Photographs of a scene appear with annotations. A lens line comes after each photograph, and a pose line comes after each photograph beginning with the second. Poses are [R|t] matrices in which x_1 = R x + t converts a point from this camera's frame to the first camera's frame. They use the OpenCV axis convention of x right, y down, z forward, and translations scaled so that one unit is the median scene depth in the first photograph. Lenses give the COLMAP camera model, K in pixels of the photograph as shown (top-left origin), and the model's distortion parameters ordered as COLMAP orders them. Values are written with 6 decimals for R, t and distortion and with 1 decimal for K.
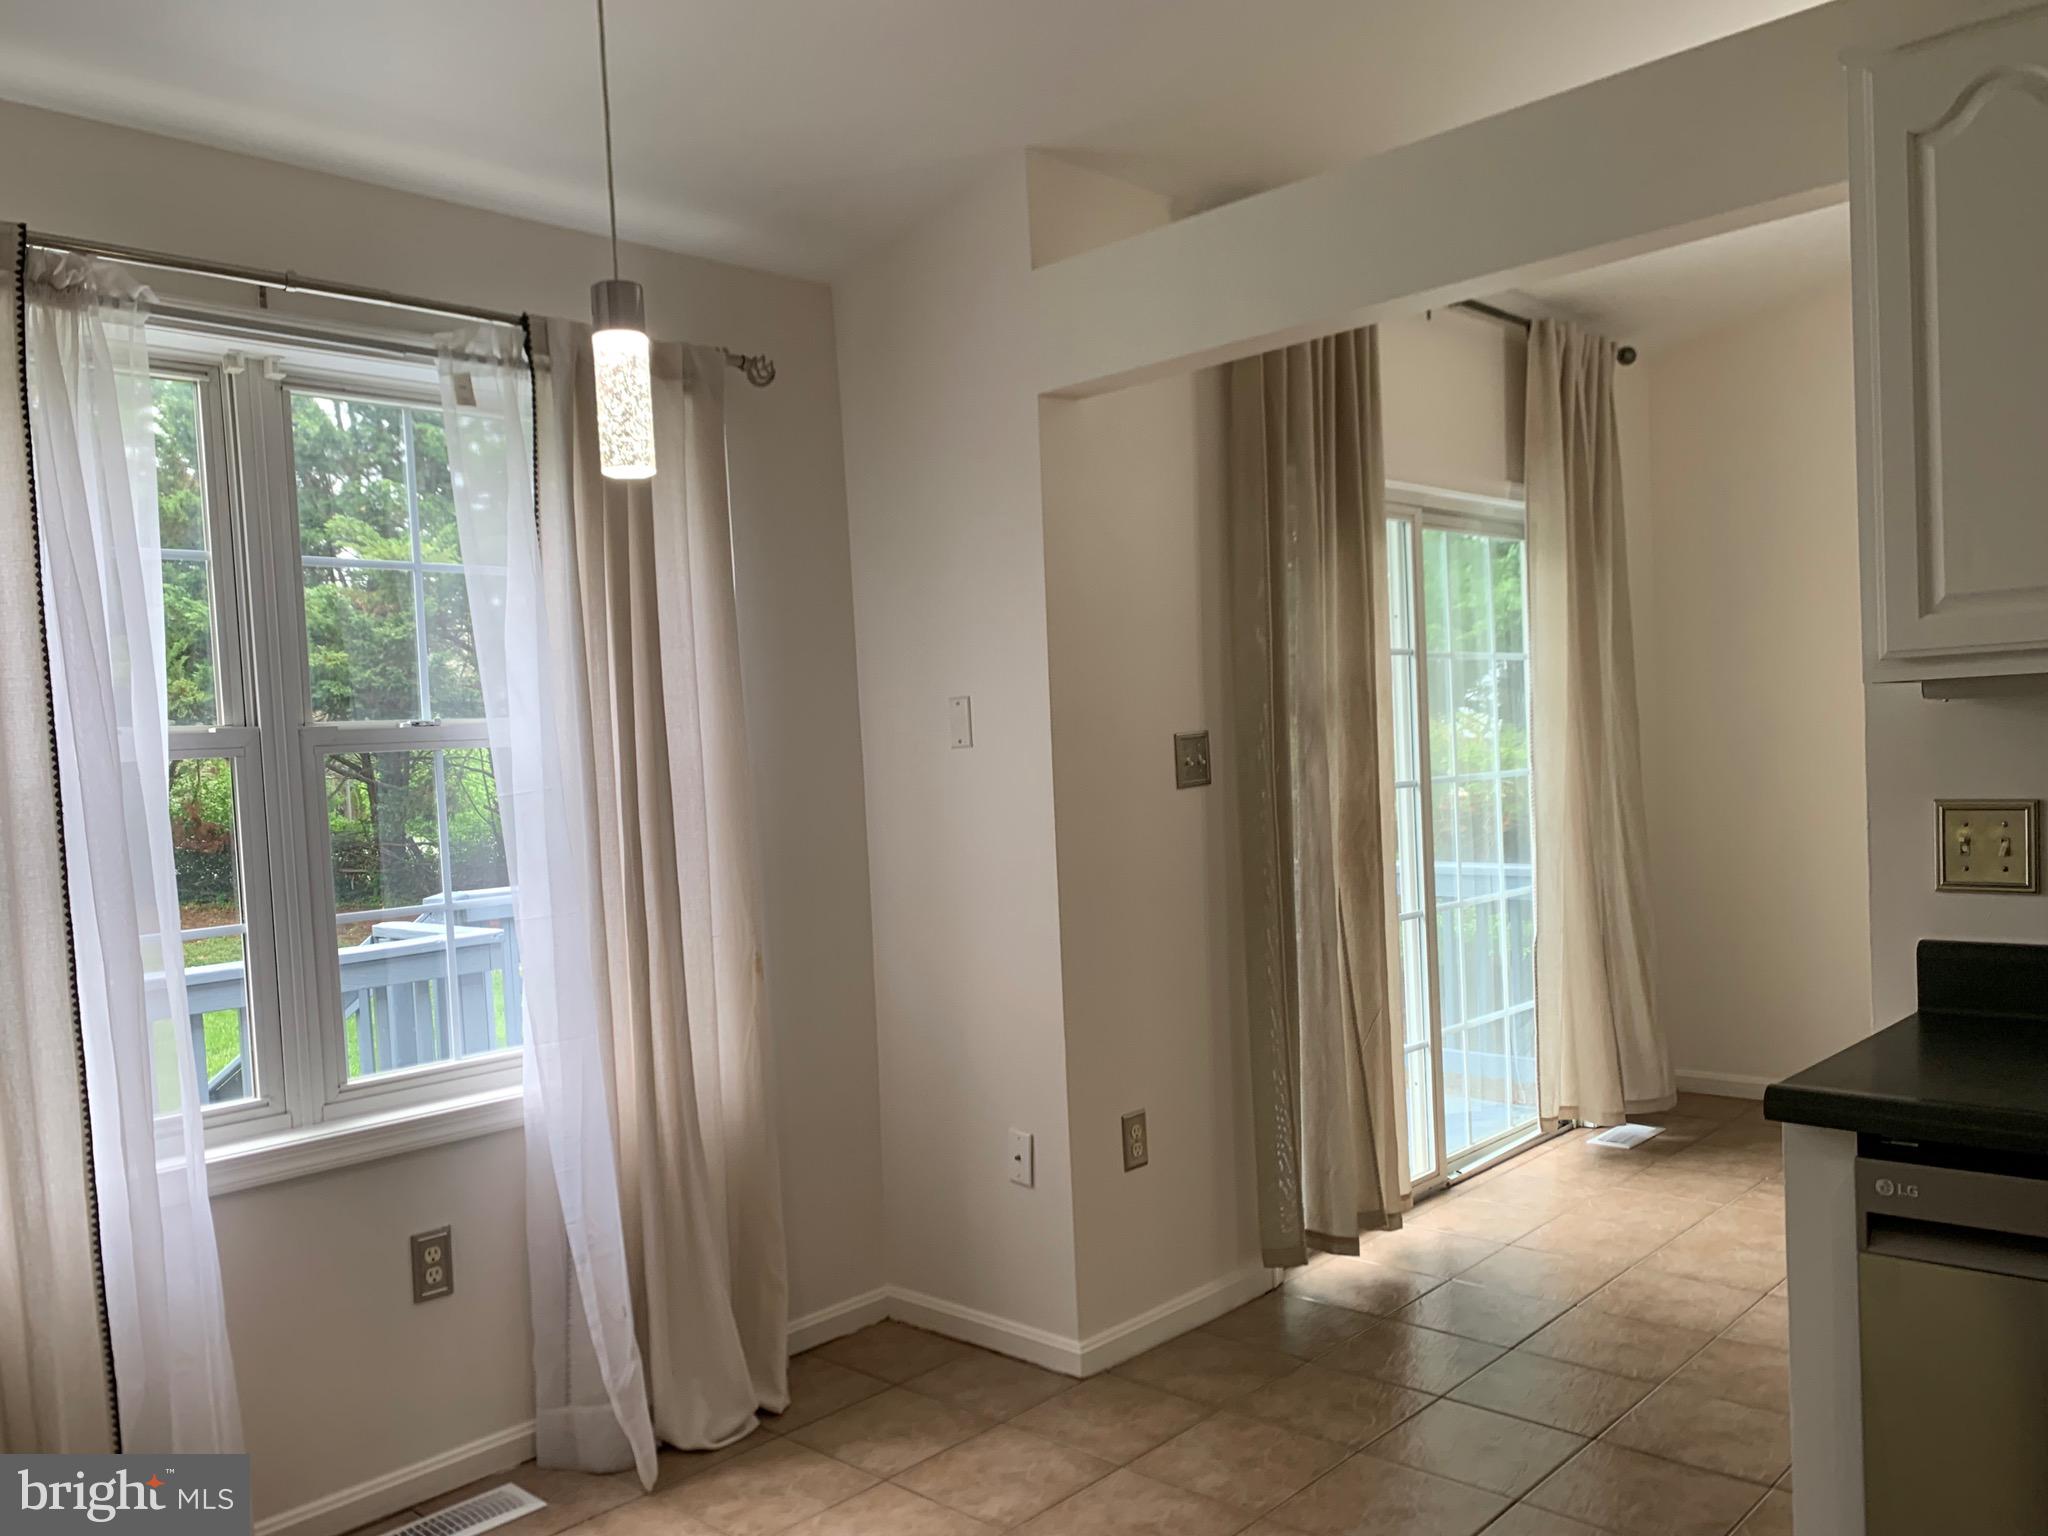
lens RADIAL K [[1604.6, 0, 1023.3], [0, 1604.6, 829.8], [0, 0, 1]] dist [0.051523, -0.066617]
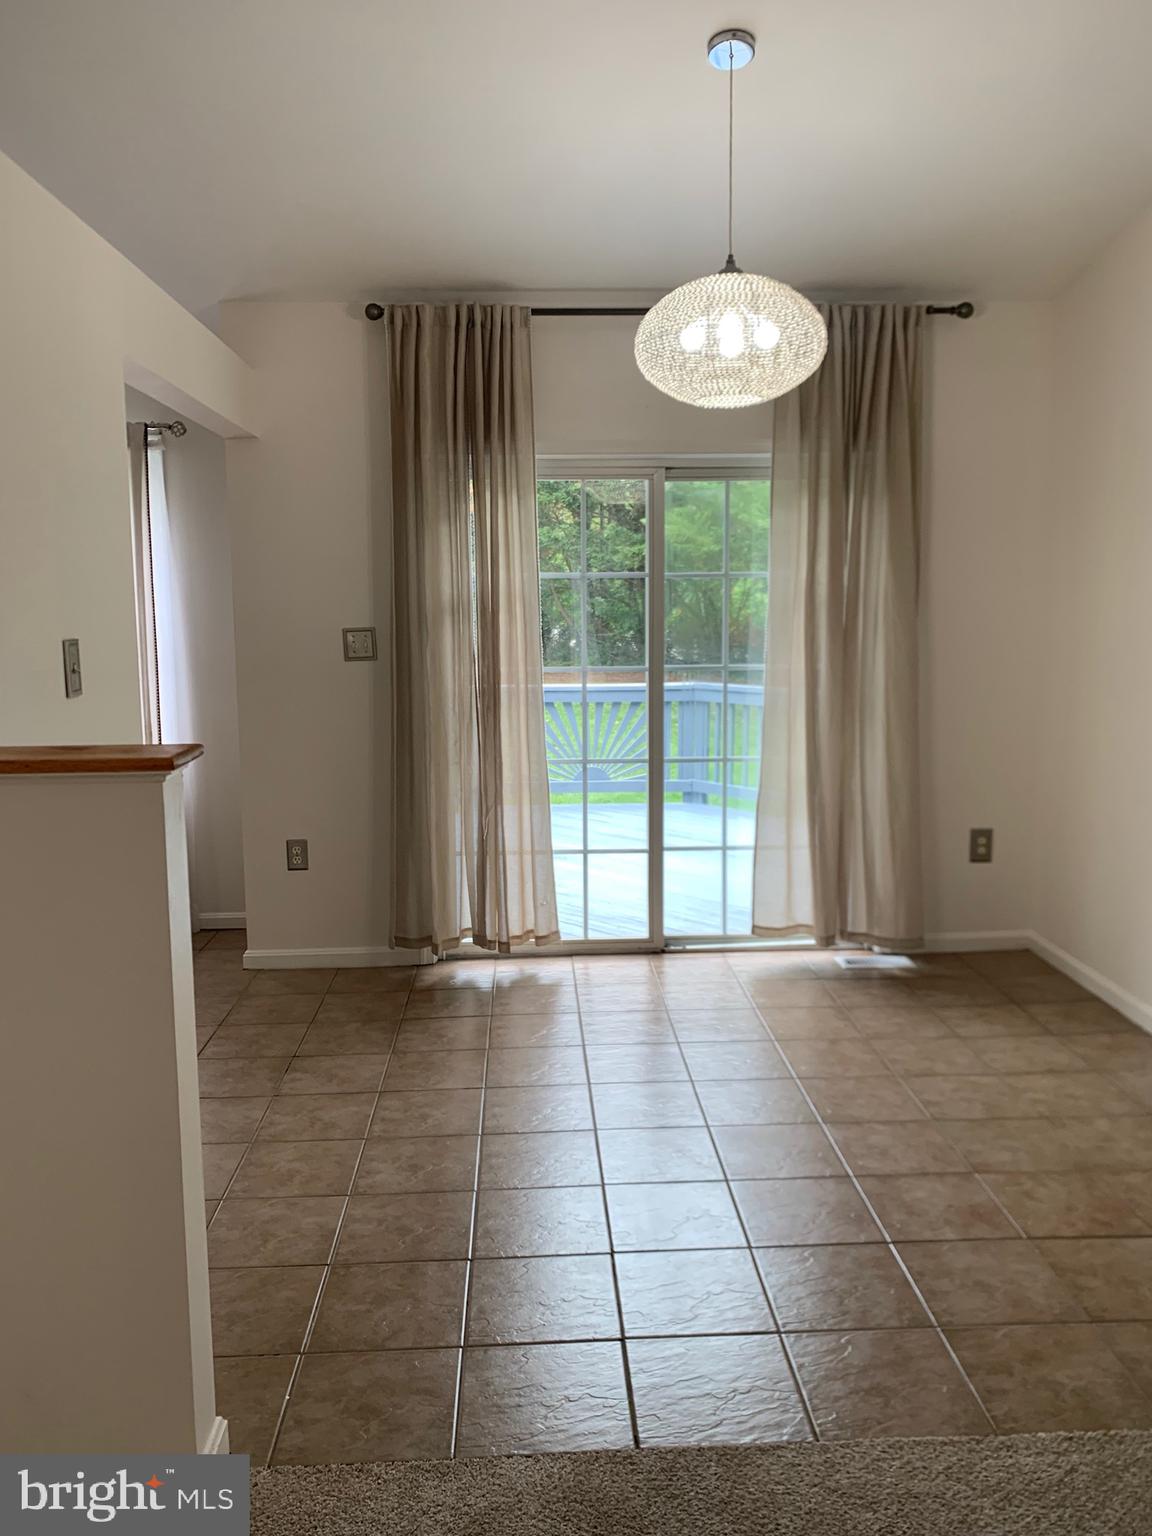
lens RADIAL K [[1189.6, 0, 576.0], [0, 1189.6, 768.0], [0, 0, 1]] dist [0.032042, -0.008207]
pose [[0.719785, 0.143057, -0.679297, 1.043763], [-0.063544, 0.988006, 0.140738, -0.096818], [0.691283, -0.058135, 0.720242, 0.231195]]
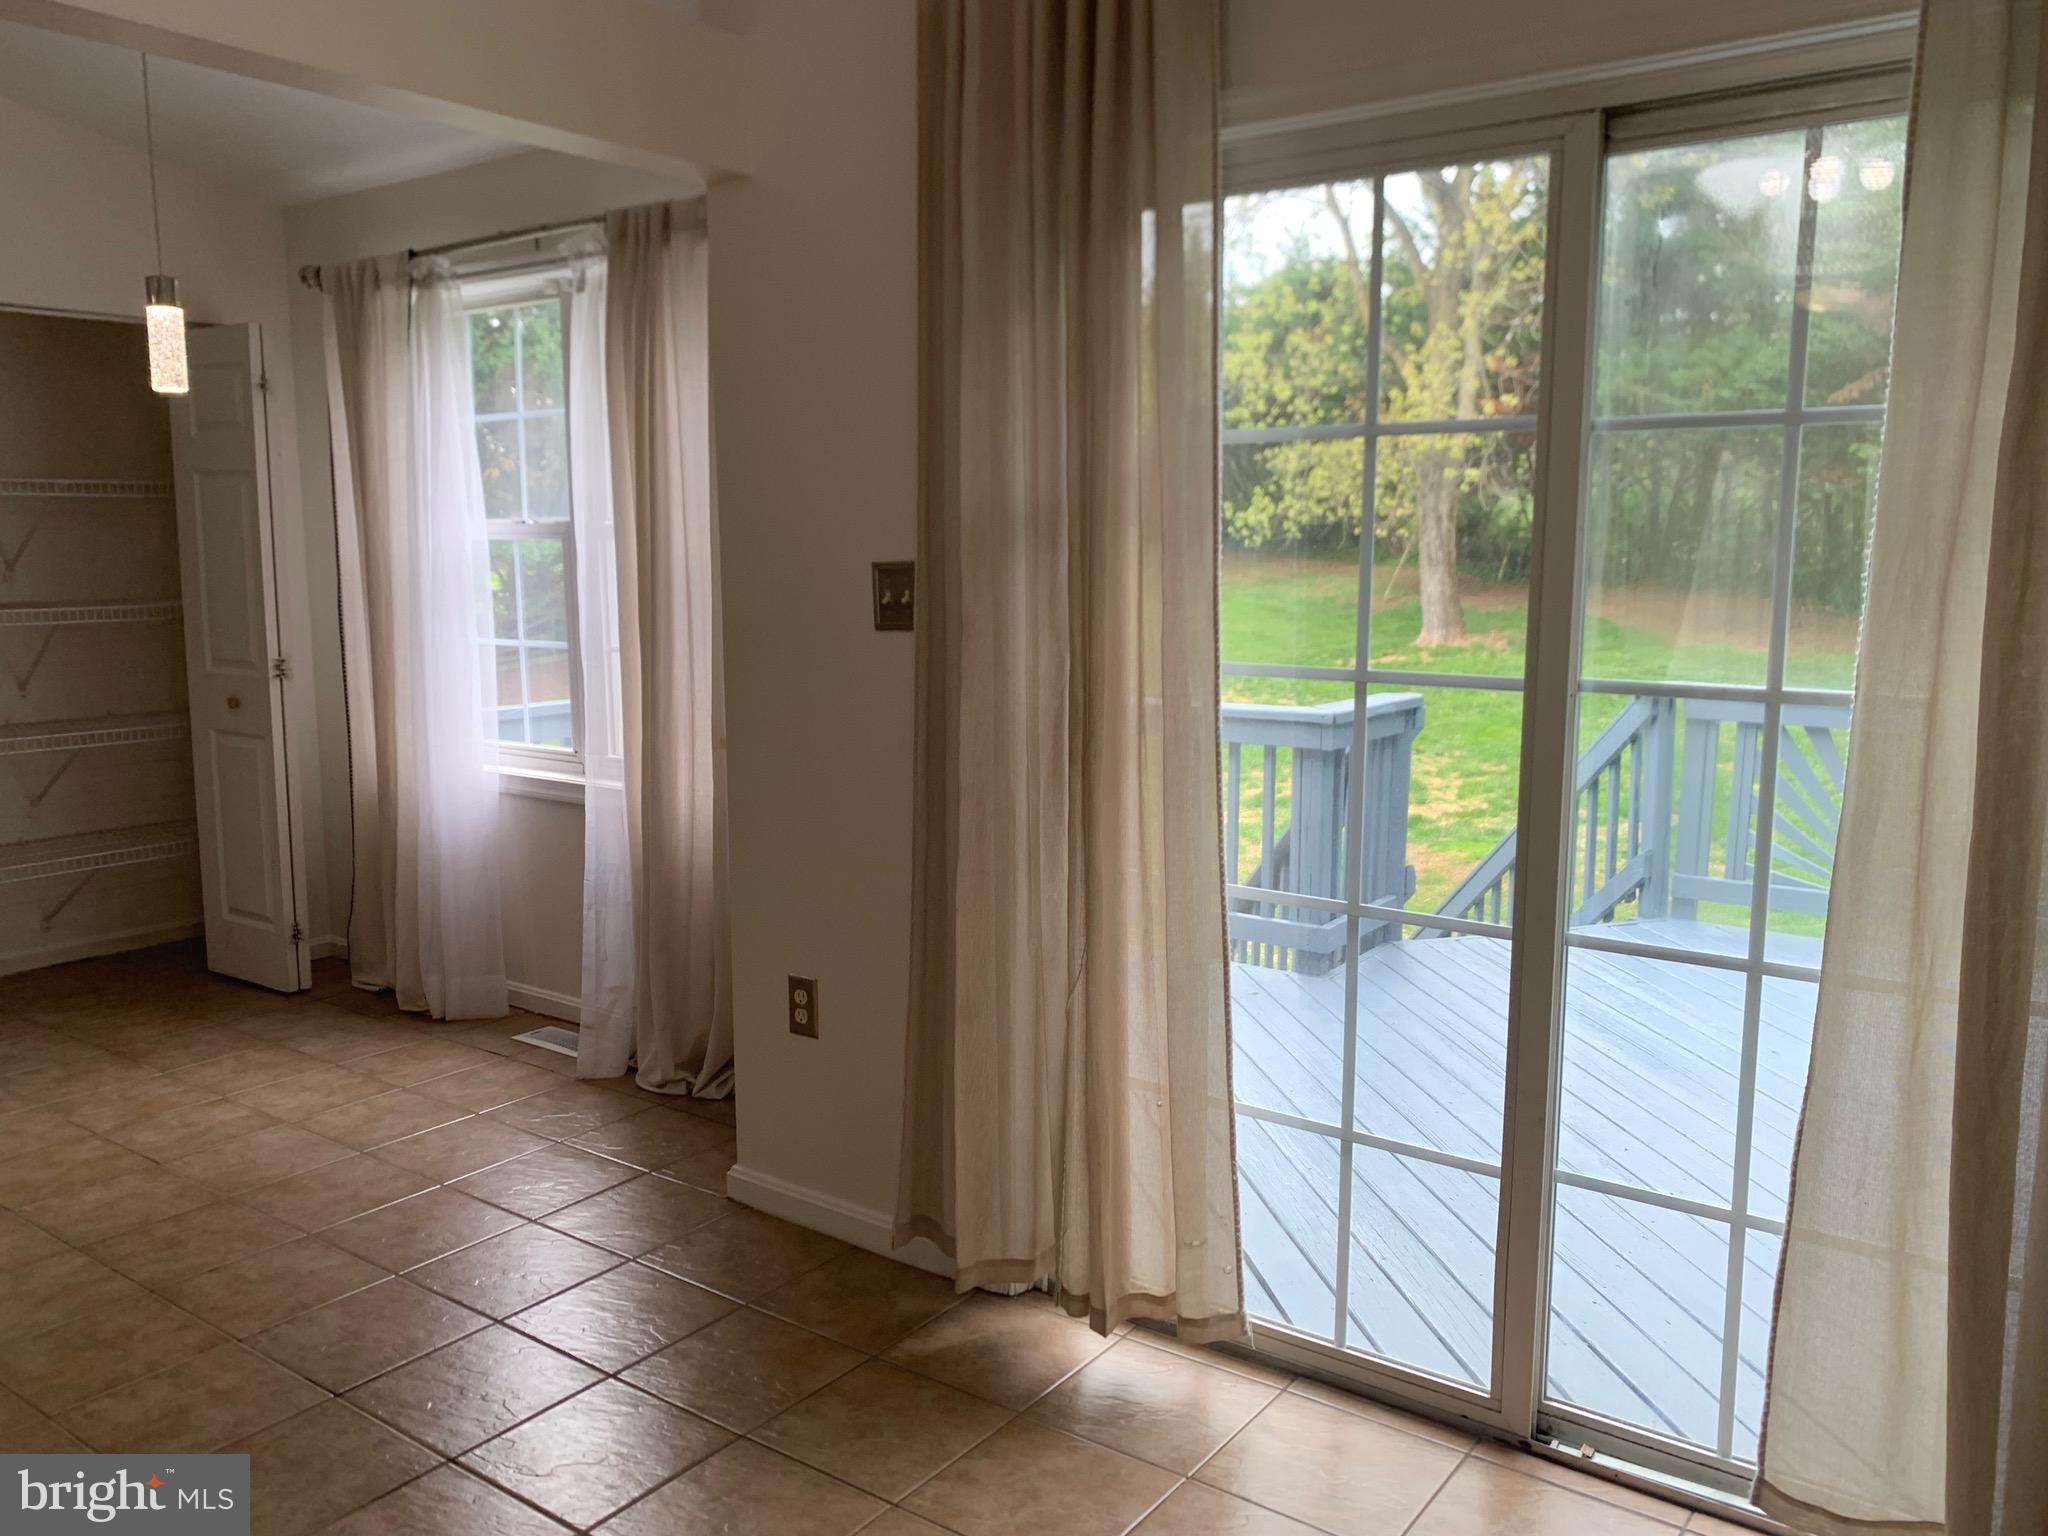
lens RADIAL K [[1631.4, 0, 997.3], [0, 1631.4, 767.6], [0, 0, 1]] dist [0.050644, -0.075085]
pose [[0.101785, 0.194625, -0.975582, 0.844912], [-0.047071, 0.980519, 0.190699, -0.107149], [0.993692, 0.026511, 0.108963, 0.885144]]
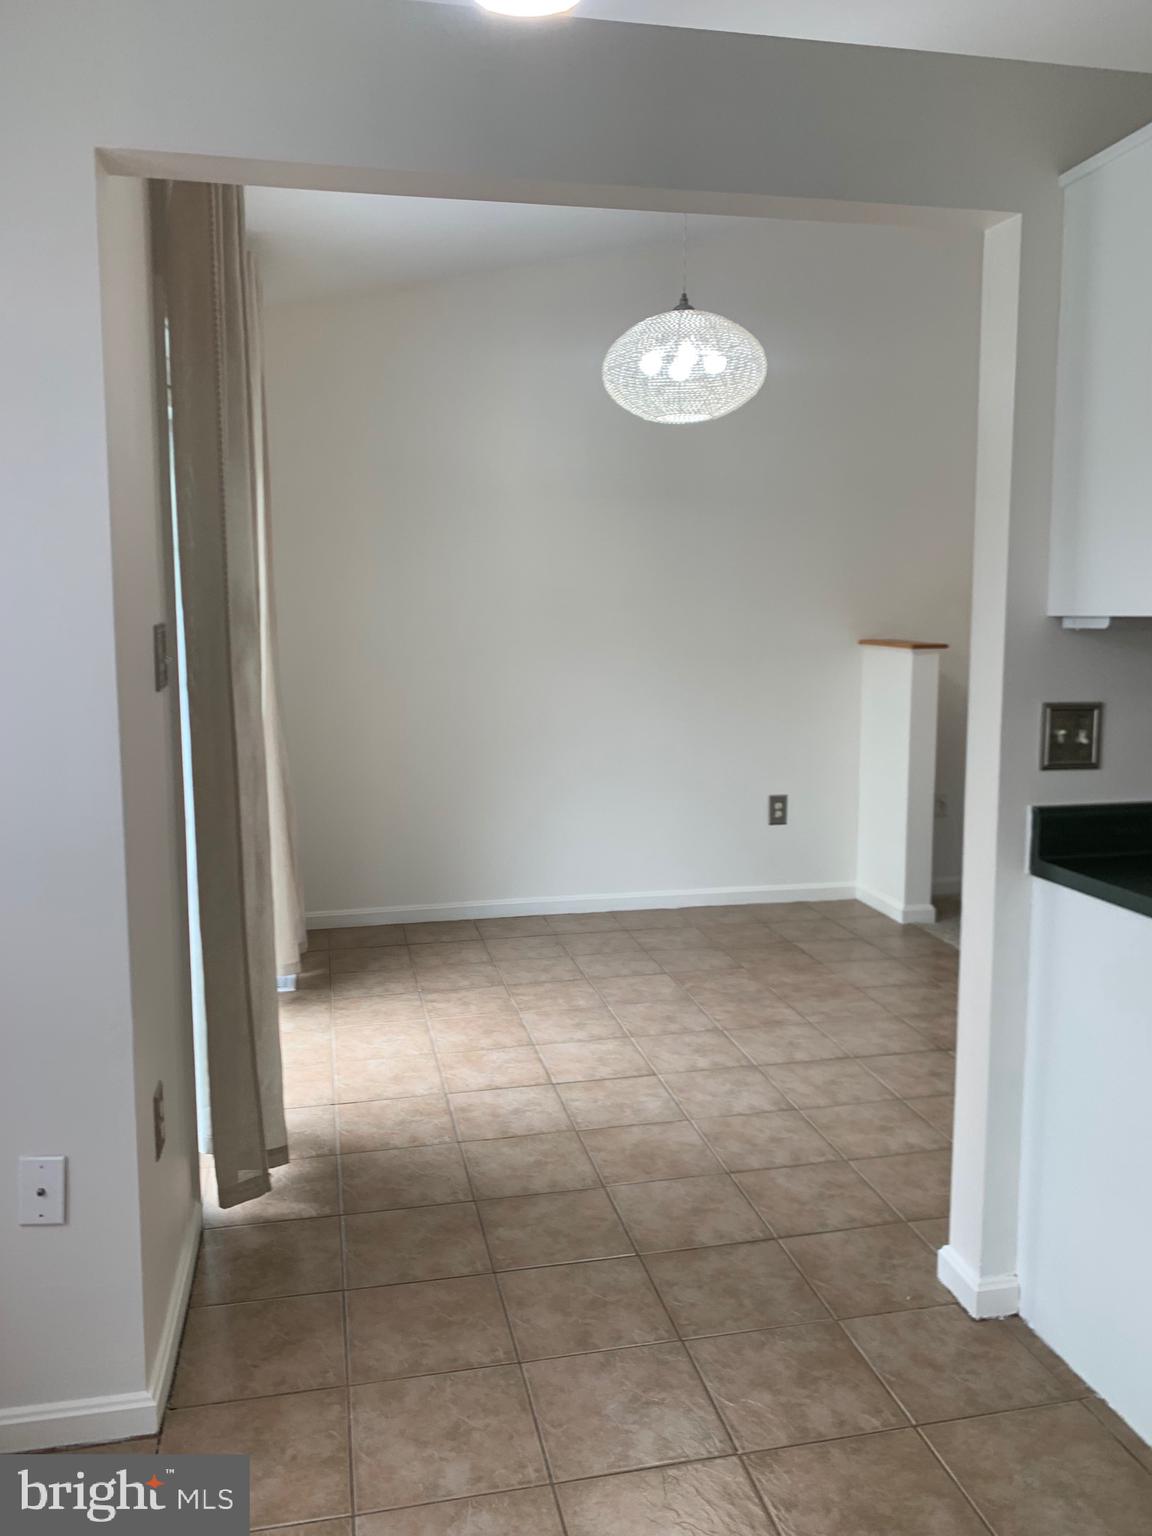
lens RADIAL K [[1189.6, 0, 576.0], [0, 1189.6, 768.0], [0, 0, 1]] dist [0.032042, -0.008207]
pose [[0.566368, -0.060637, 0.821918, -0.270068], [0.014936, 0.997881, 0.063326, -0.021516], [-0.824017, -0.023590, 0.566074, 0.421884]]
